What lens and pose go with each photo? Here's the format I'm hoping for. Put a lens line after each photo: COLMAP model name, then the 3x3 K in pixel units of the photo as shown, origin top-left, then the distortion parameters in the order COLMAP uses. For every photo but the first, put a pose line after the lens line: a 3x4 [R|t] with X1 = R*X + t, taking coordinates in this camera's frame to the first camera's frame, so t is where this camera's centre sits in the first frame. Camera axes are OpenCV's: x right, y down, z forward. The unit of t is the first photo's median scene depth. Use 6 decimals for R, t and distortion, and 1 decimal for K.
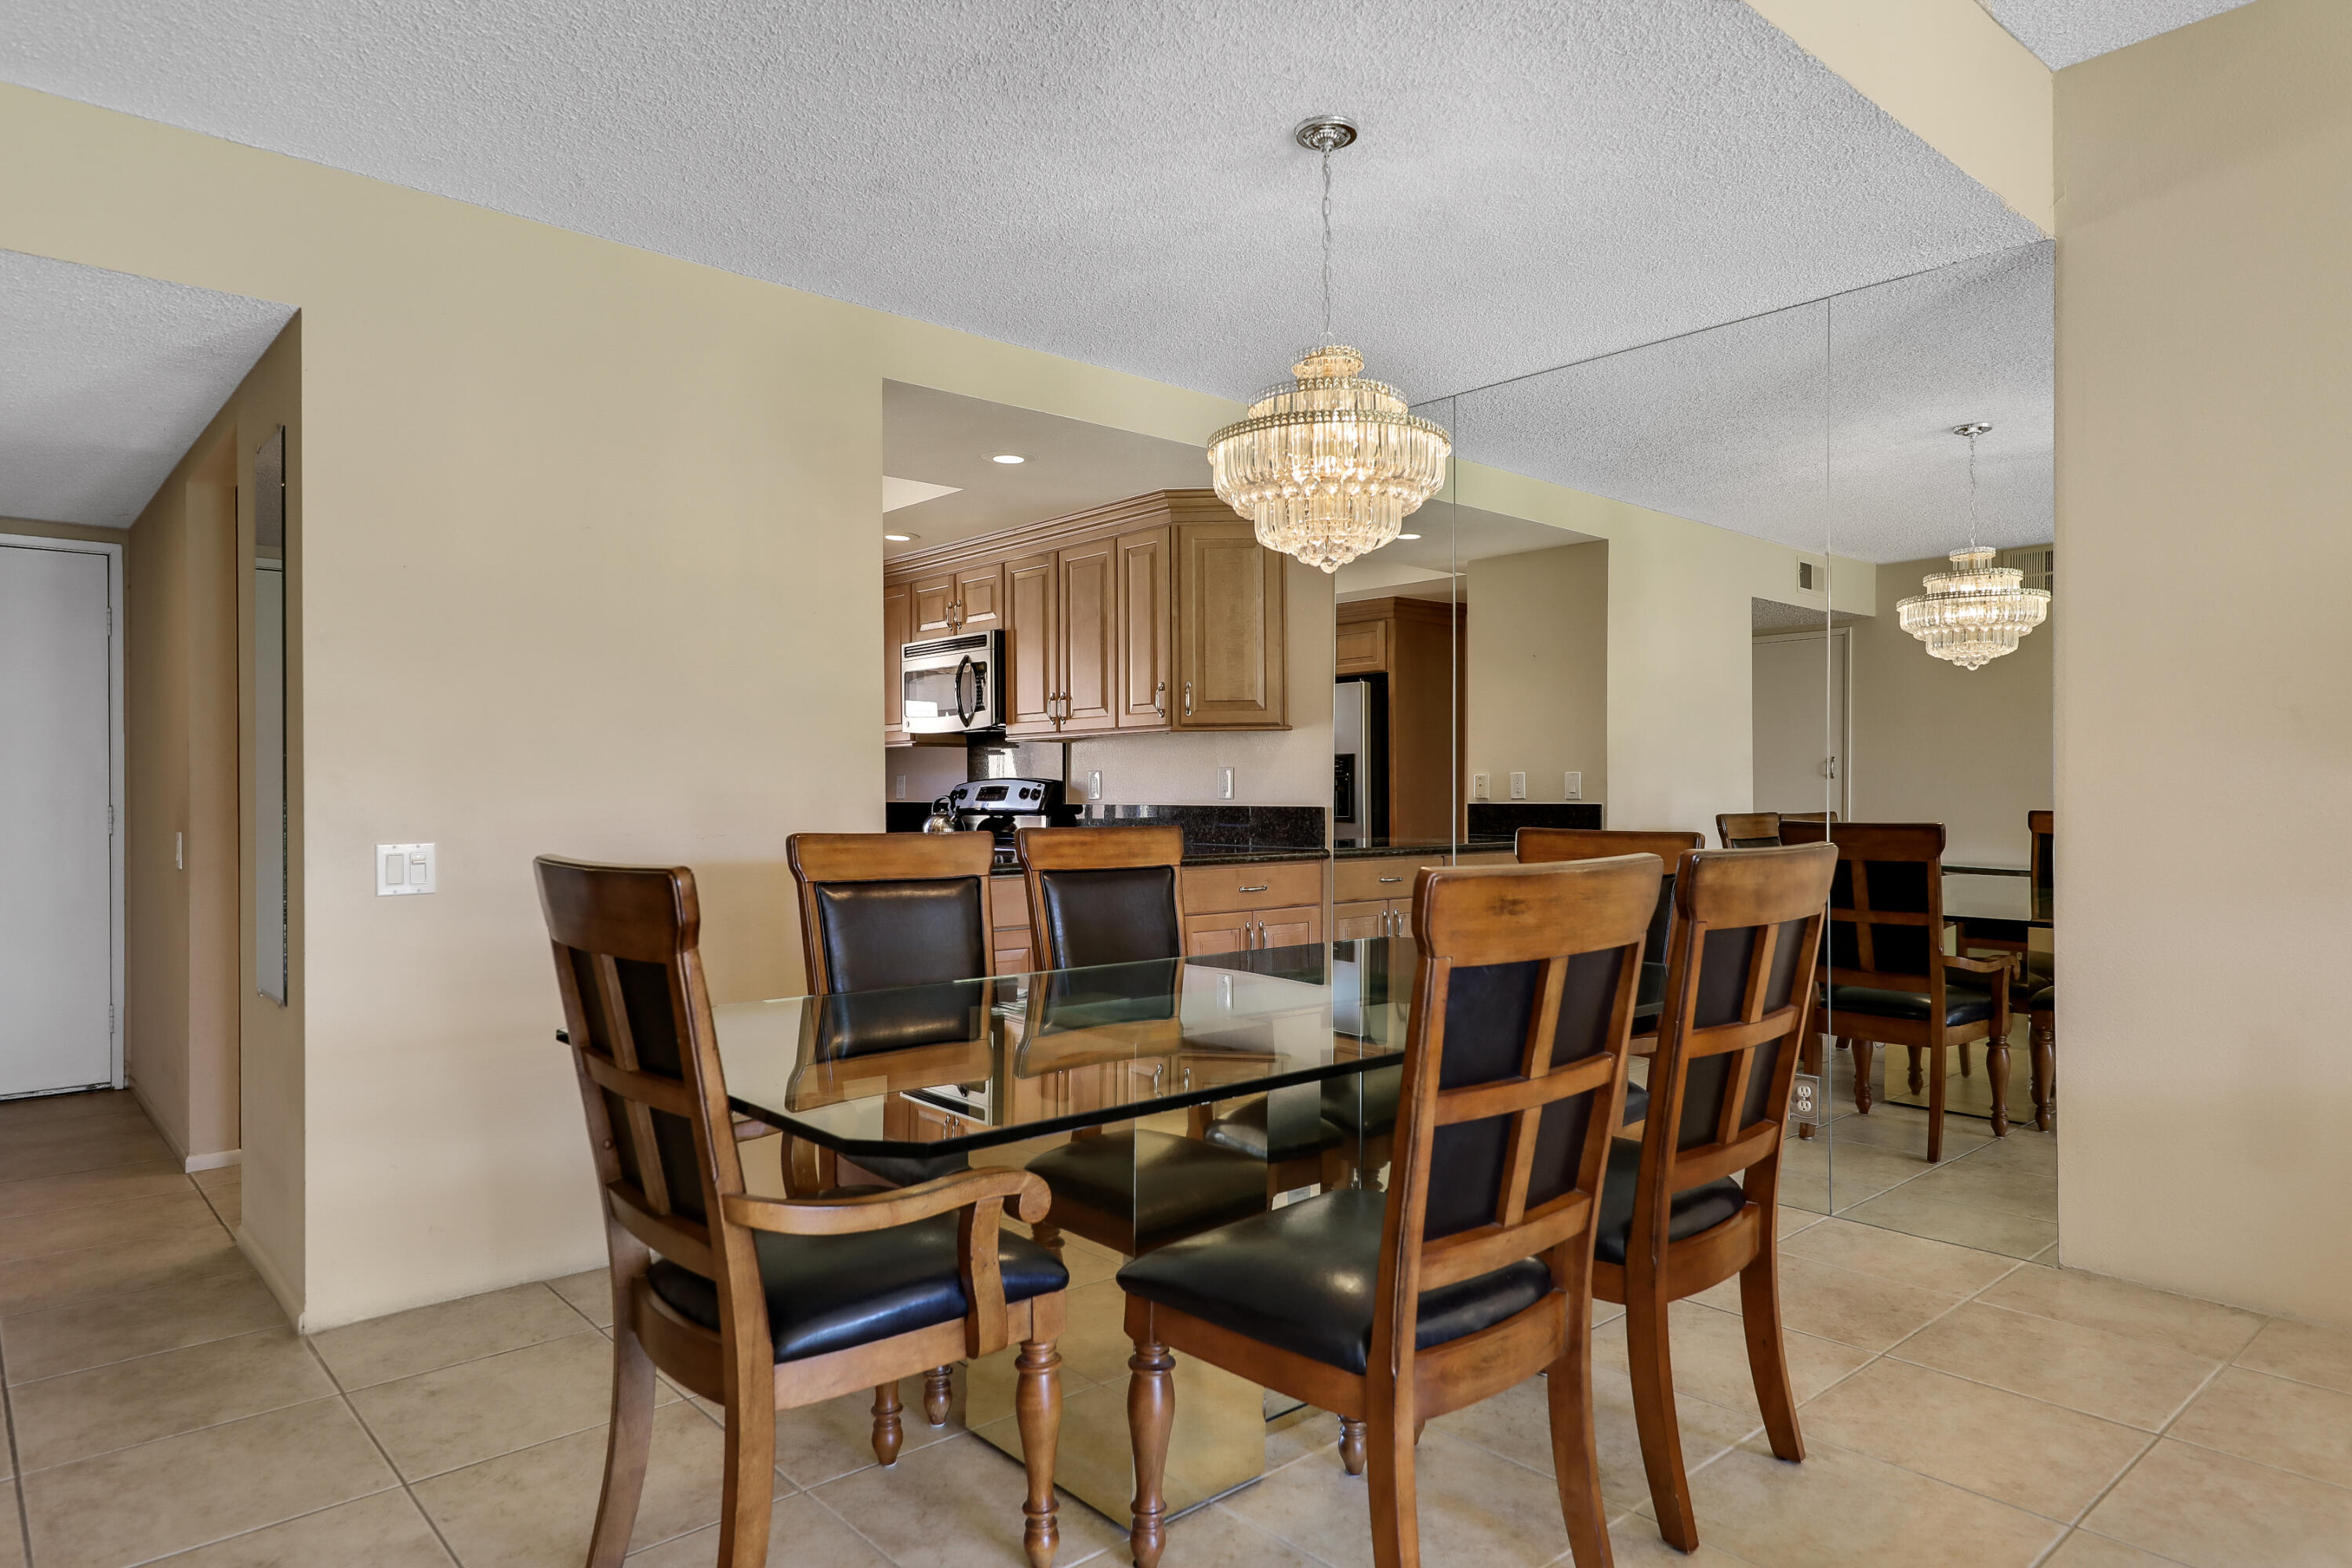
lens RADIAL K [[1418.2, 0, 1178.3], [0, 1418.2, 785.1], [0, 0, 1]] dist [0.006431, 0.000914]
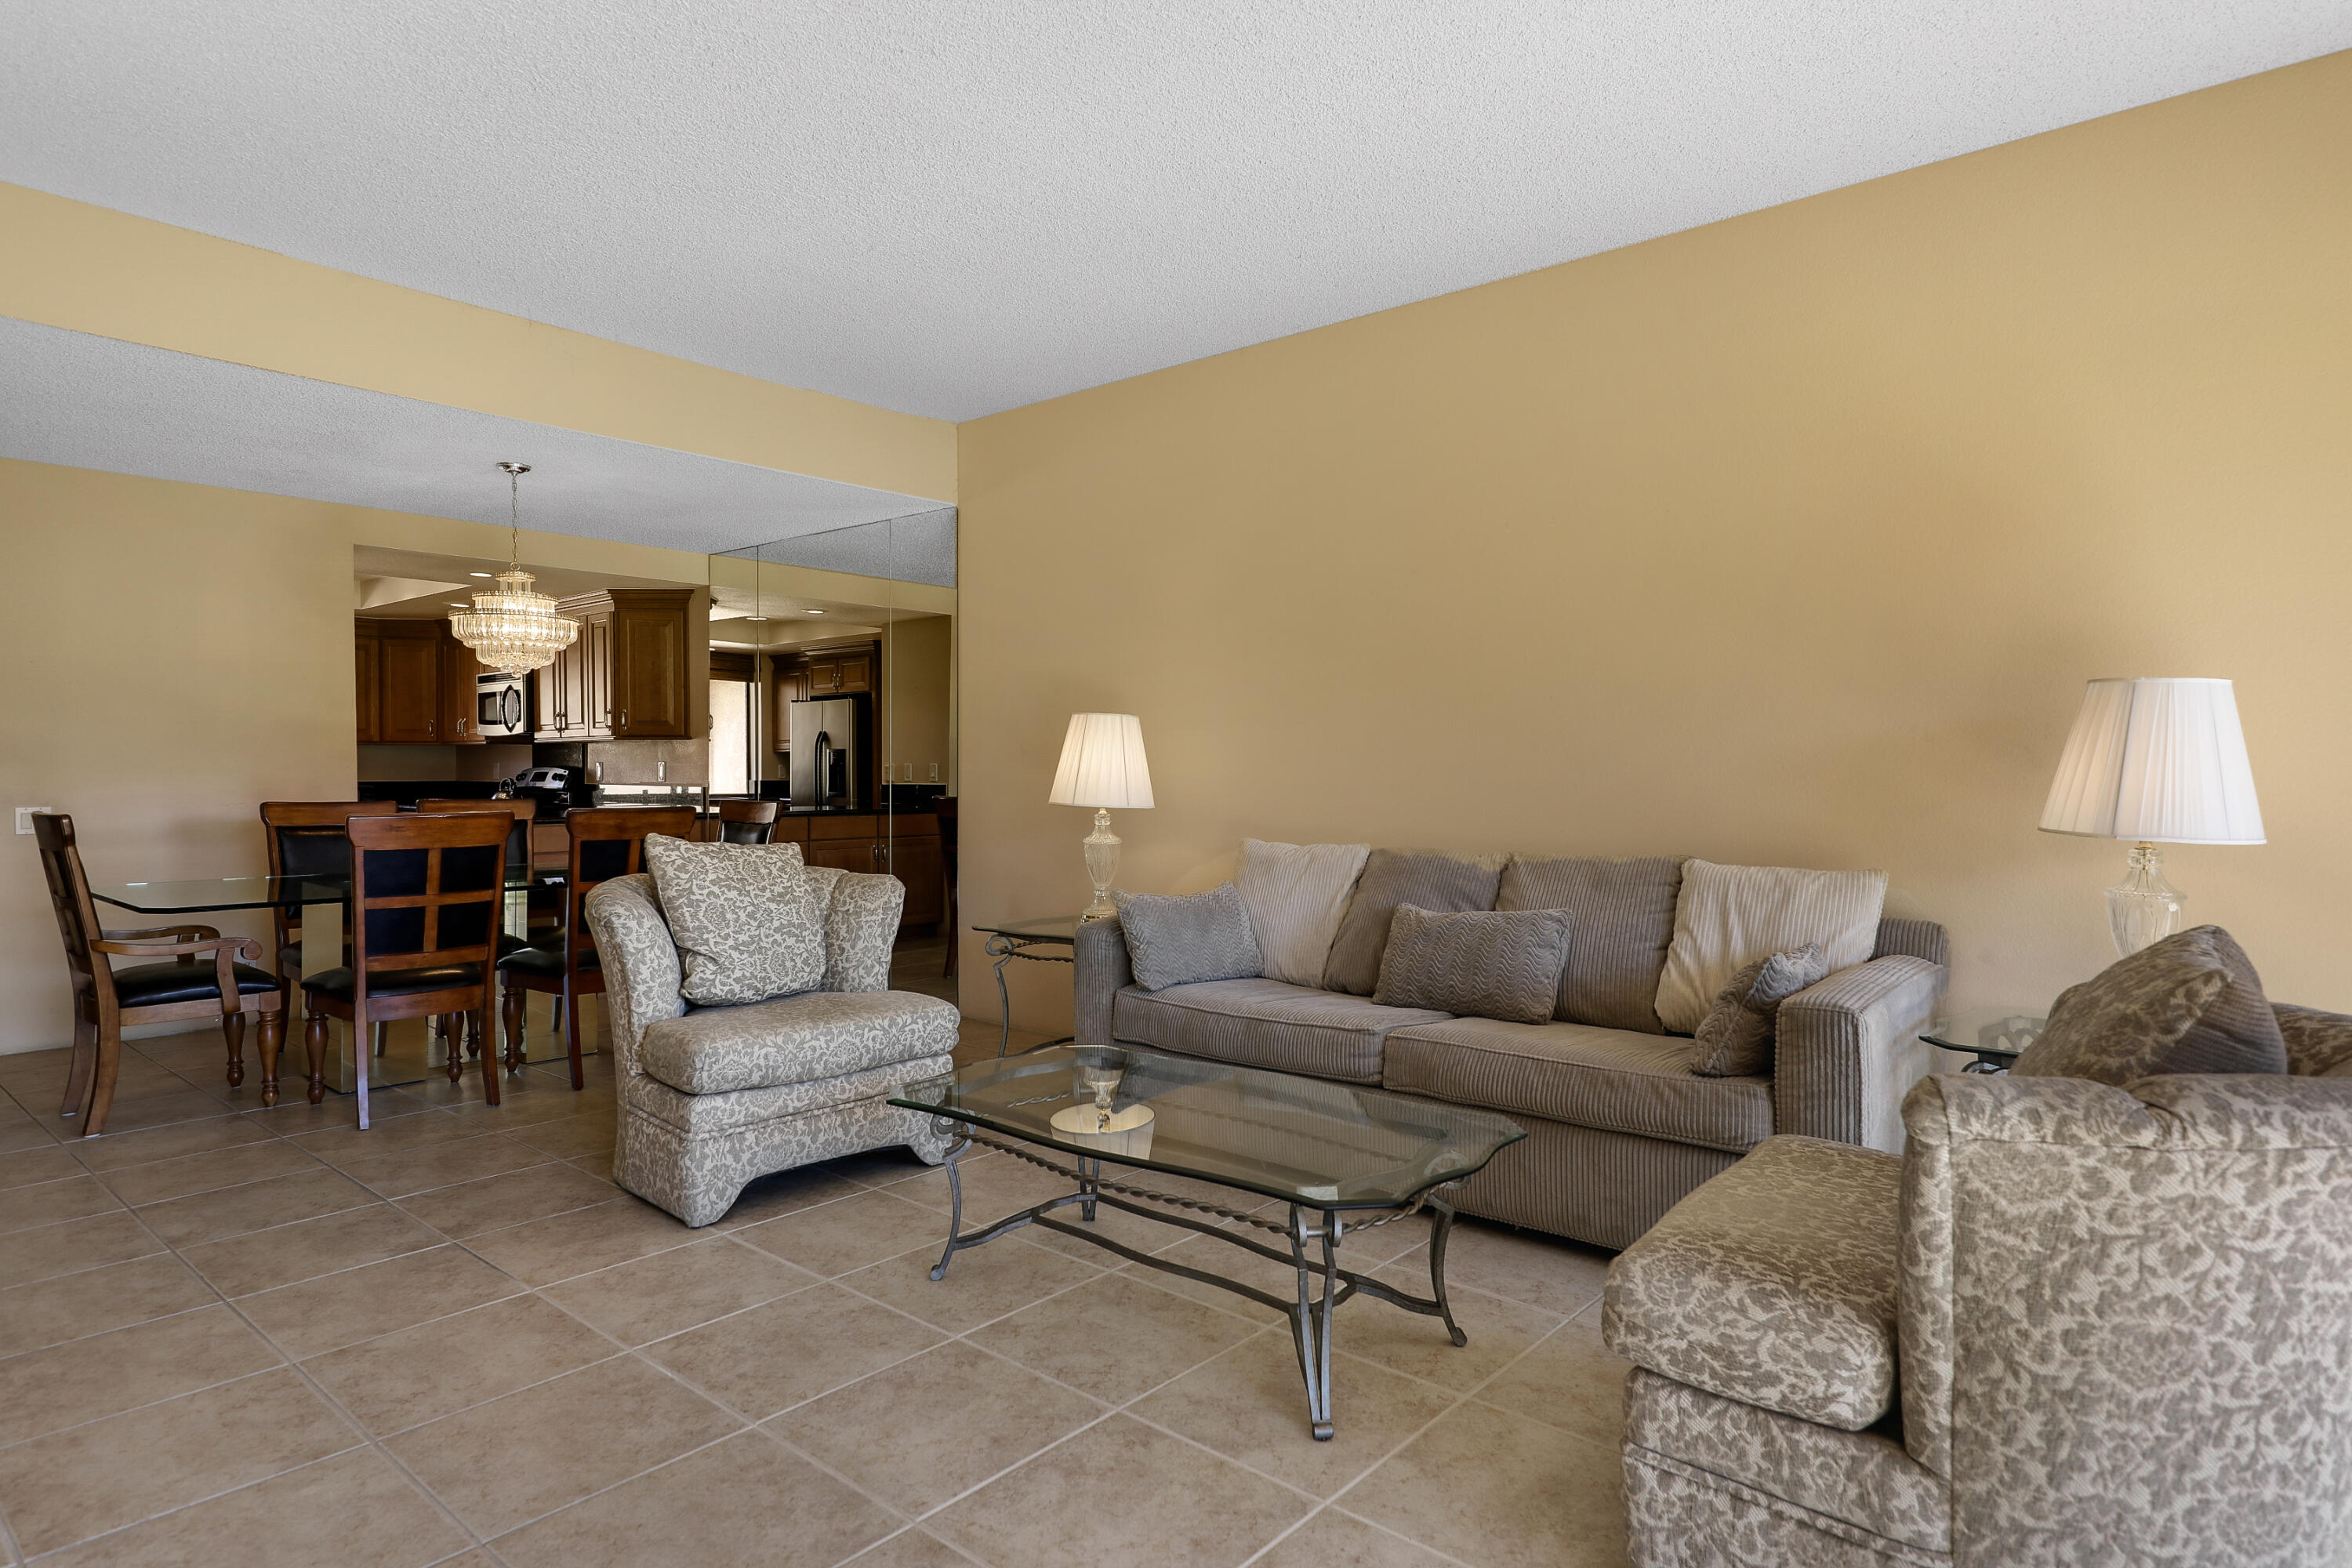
lens RADIAL K [[1296.1, 0, 1181.7], [0, 1296.1, 797.5], [0, 0, 1]] dist [0.005212, -0.000730]
pose [[0.993376, 0.003277, 0.114861, 0.447520], [-0.006560, 0.999580, 0.028219, -0.017111], [-0.114720, -0.028786, 0.992981, -0.510622]]
